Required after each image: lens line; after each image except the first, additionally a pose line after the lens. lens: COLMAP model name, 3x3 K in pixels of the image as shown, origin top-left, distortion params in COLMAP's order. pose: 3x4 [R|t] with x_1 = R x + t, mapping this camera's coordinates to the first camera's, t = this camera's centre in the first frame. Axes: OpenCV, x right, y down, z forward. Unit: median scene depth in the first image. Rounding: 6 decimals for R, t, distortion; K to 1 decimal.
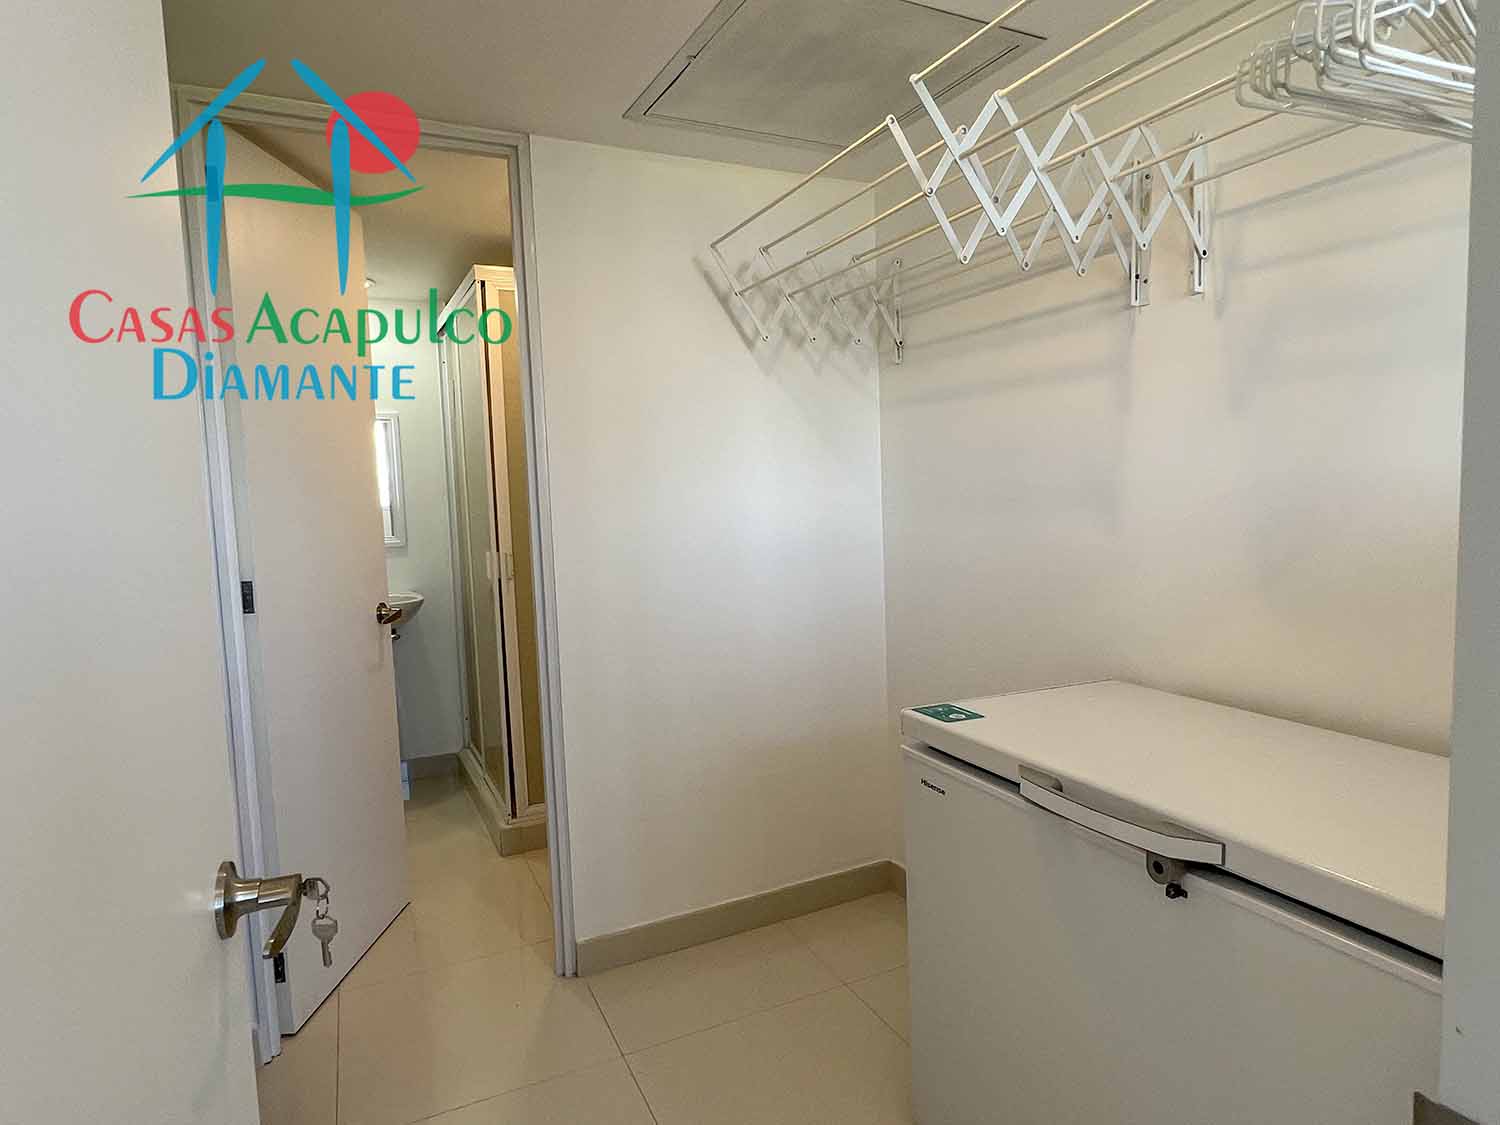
lens RADIAL K [[856.8, 0, 750.0], [0, 856.8, 562.5], [0, 0, 1]] dist [0.001211, 0.000085]
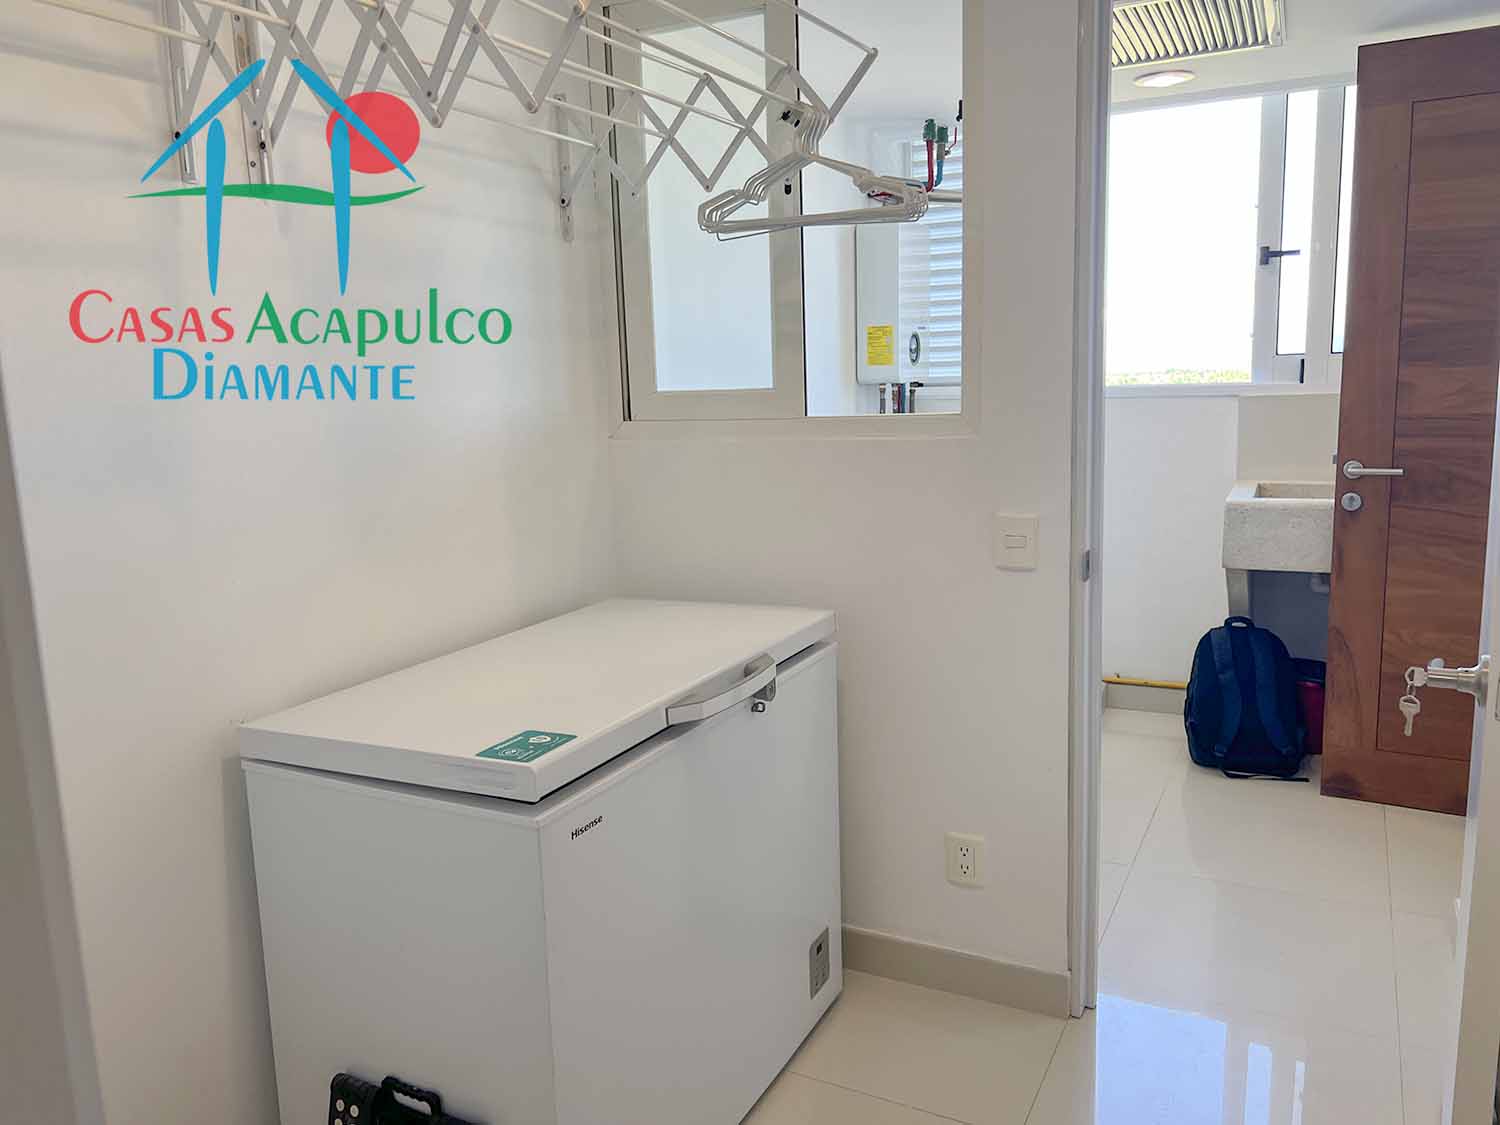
lens RADIAL K [[1133.7, 0, 750.0], [0, 1133.7, 562.5], [0, 0, 1]] dist [0.047250, -0.072917]
pose [[-0.609211, -0.073335, 0.789610, -0.630372], [0.127713, 0.973644, 0.188962, -0.131216], [-0.782656, 0.215961, -0.583789, 1.390471]]
